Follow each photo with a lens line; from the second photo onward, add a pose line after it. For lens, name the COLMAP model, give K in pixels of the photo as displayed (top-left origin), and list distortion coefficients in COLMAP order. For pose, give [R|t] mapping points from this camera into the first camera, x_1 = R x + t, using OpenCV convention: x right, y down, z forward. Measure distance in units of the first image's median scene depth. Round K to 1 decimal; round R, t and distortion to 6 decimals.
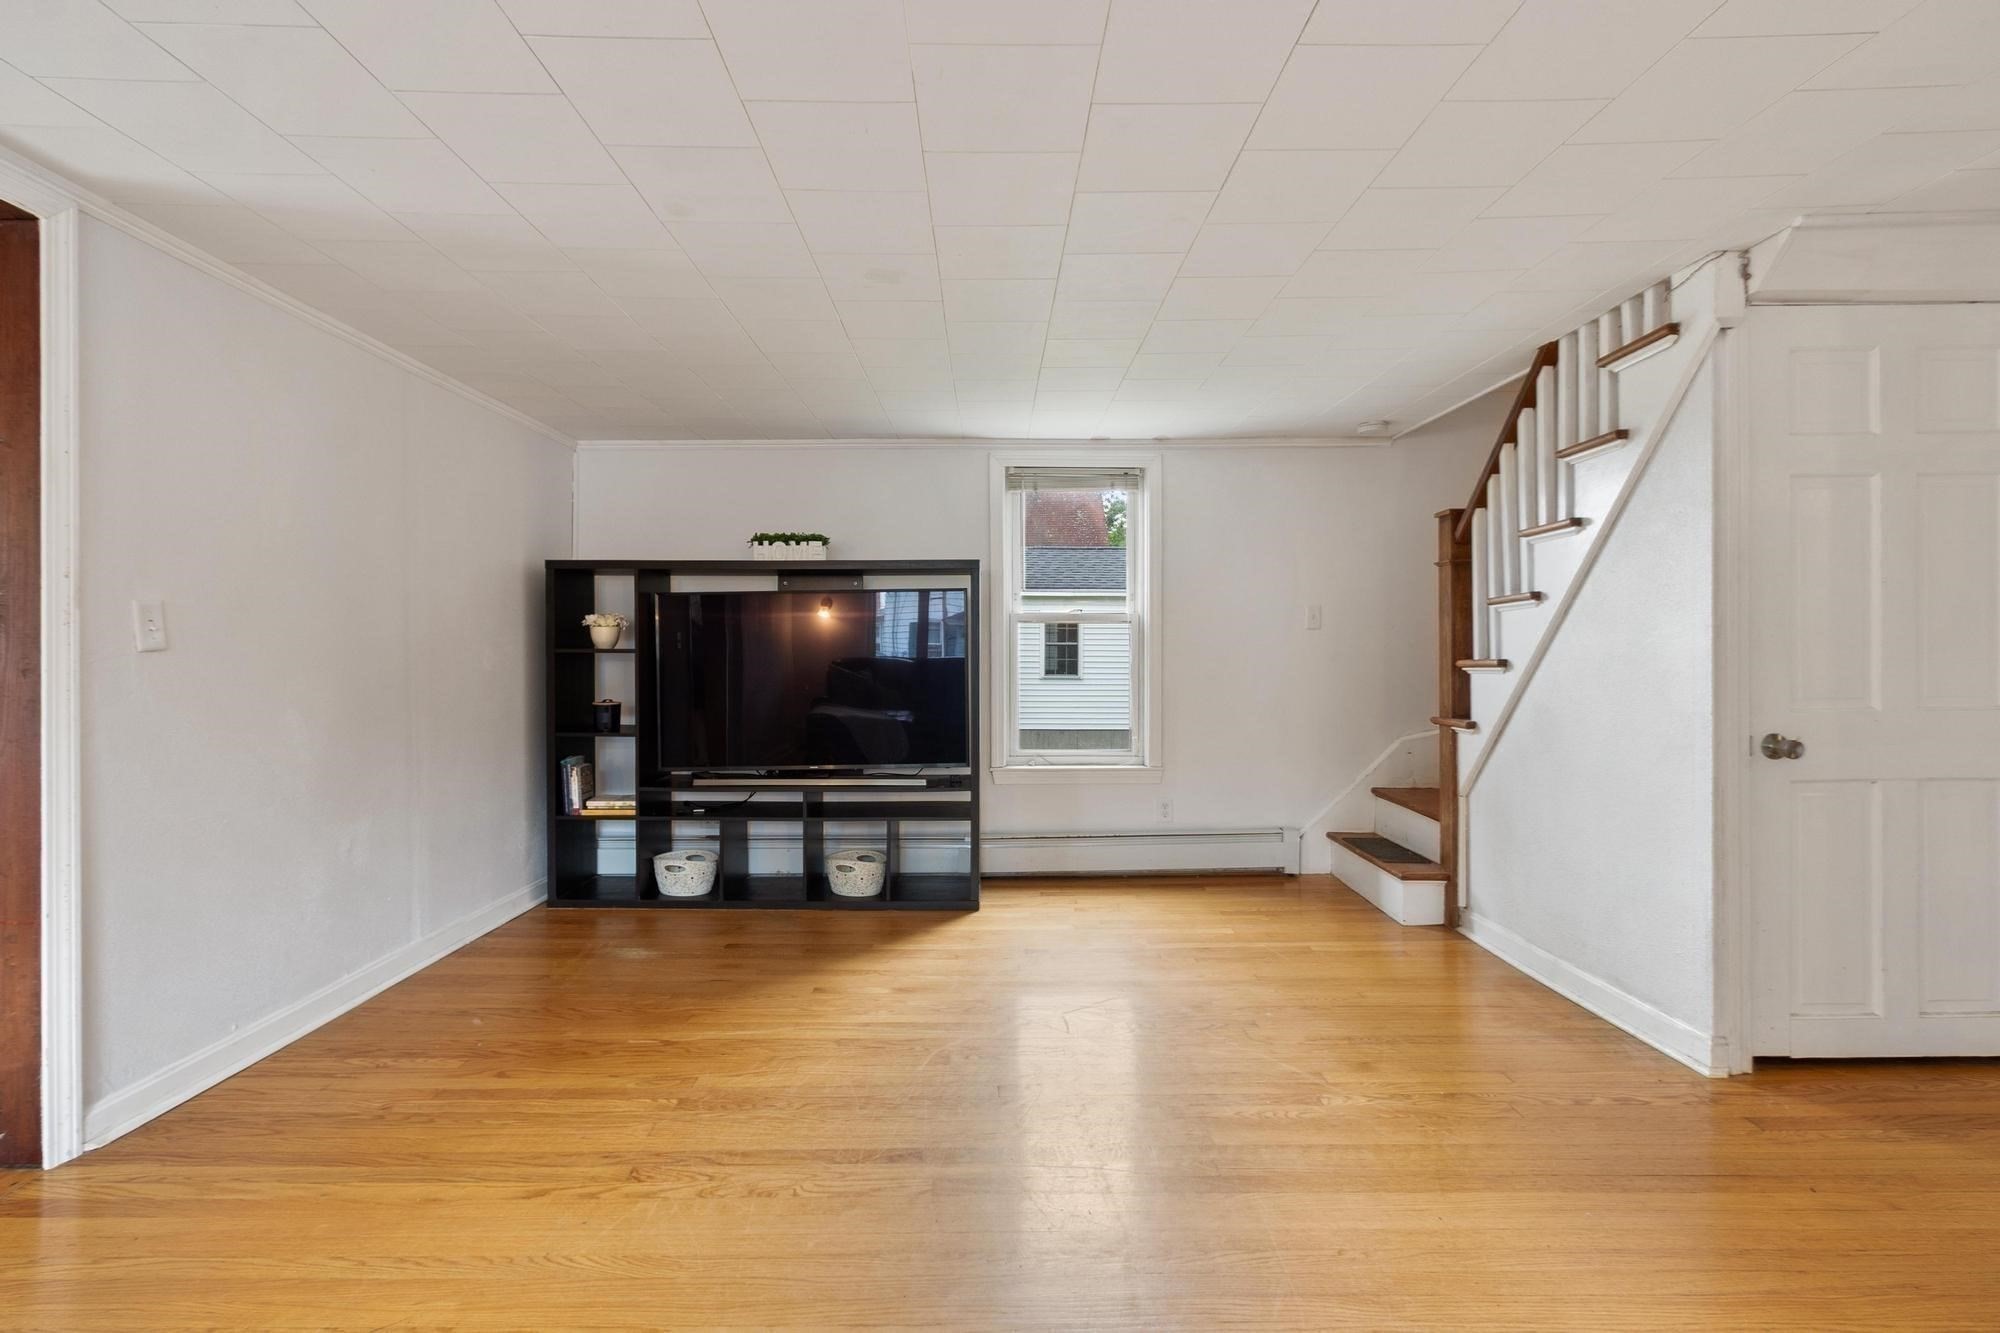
lens RADIAL K [[906.7, 0, 991.4], [0, 906.7, 650.9], [0, 0, 1]] dist [0.002575, 0.000439]
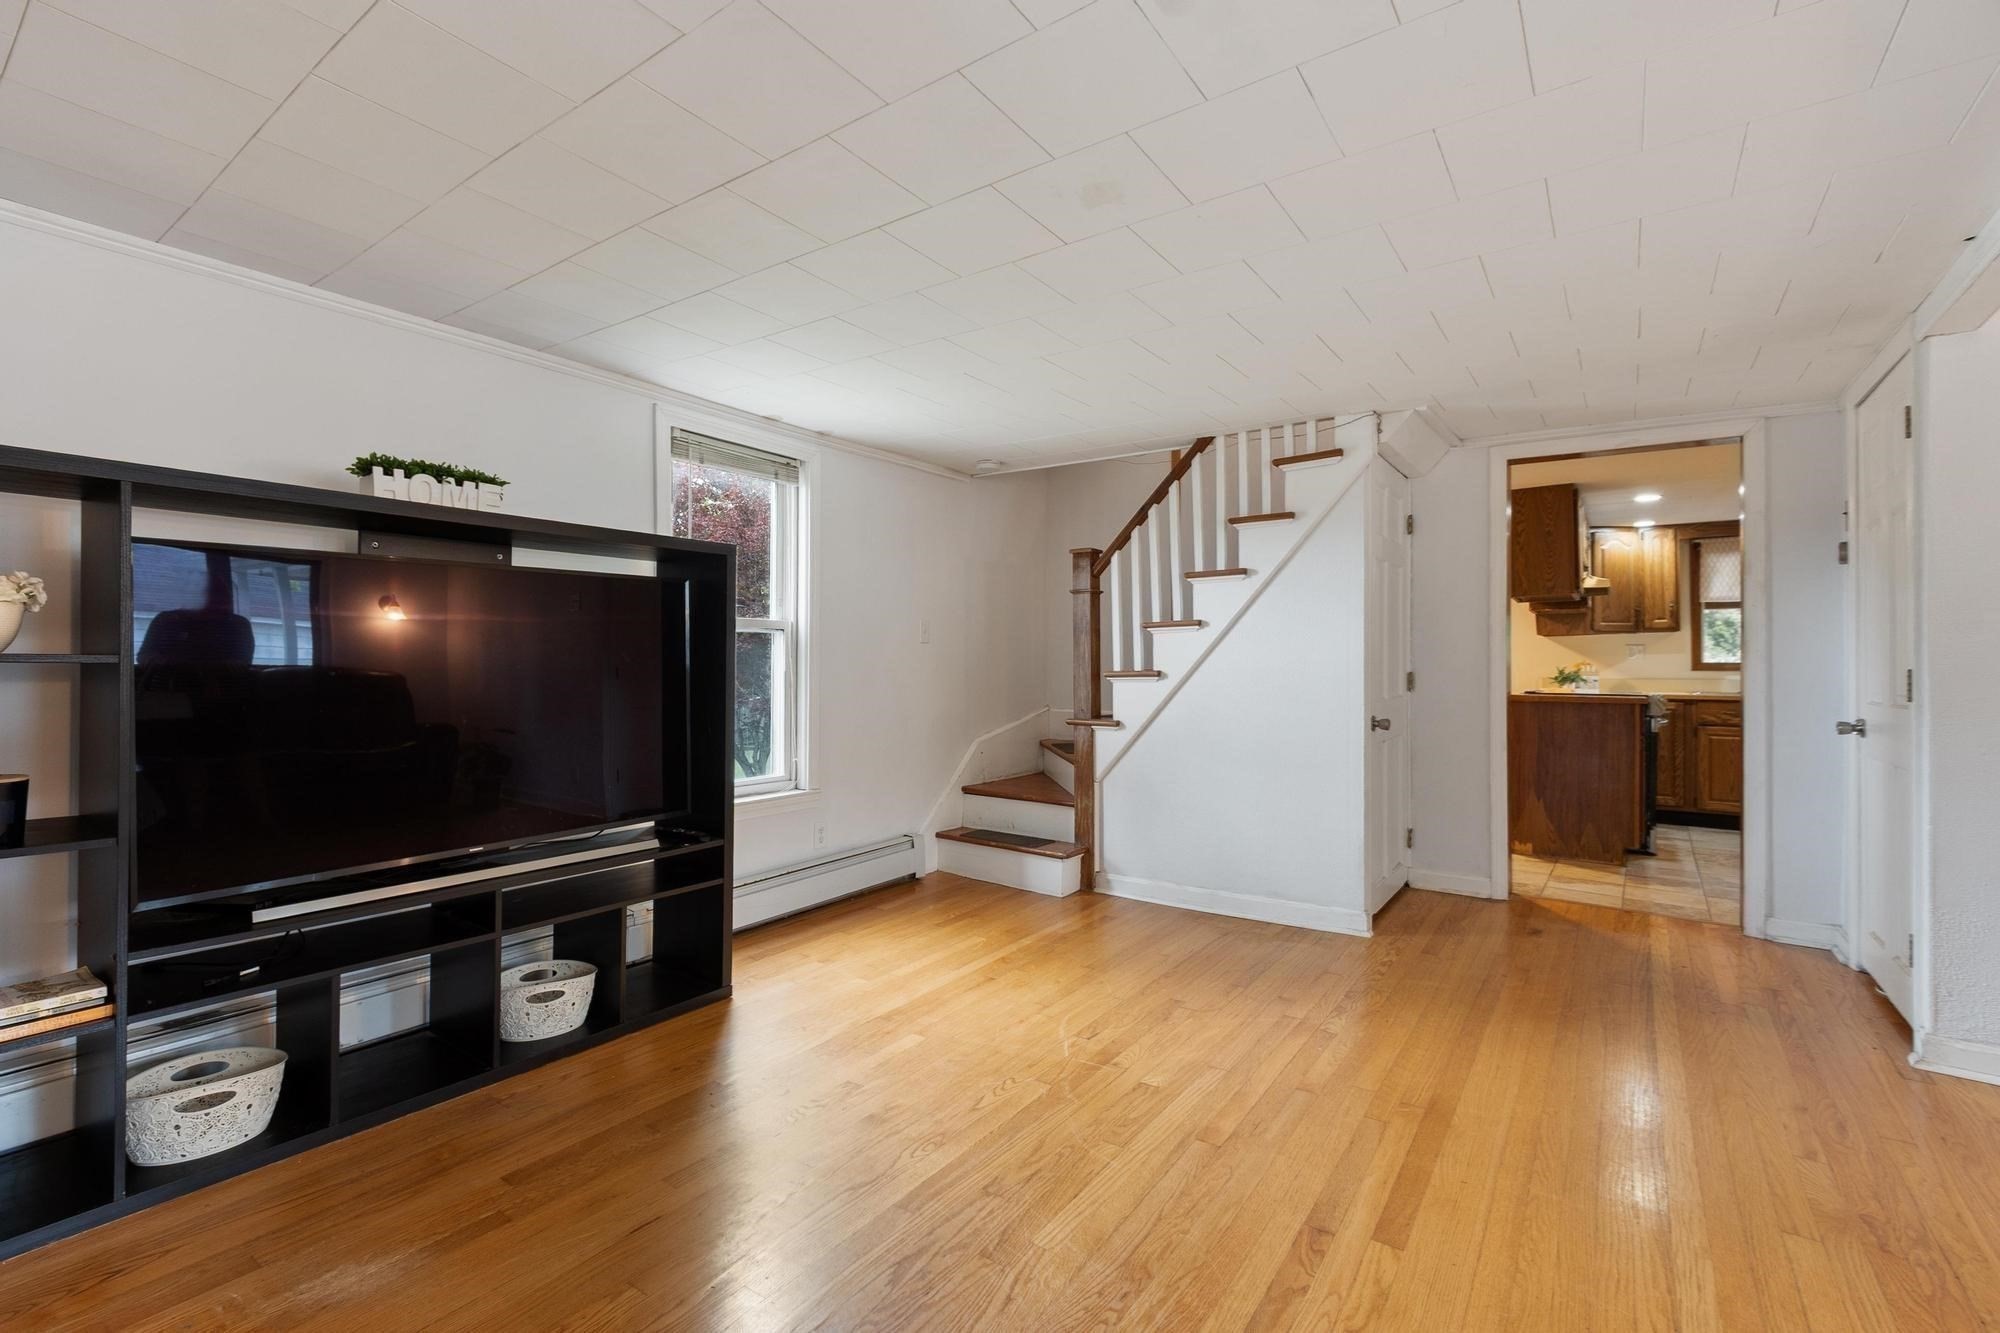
lens RADIAL K [[876.5, 0, 986.6], [0, 876.5, 661.8], [0, 0, 1]] dist [0.000363, 0.000189]
pose [[0.593091, 0.004572, 0.805123, -0.529364], [-0.002828, 0.999990, -0.003596, 0.001666], [-0.805131, -0.000145, 0.593097, 0.412526]]
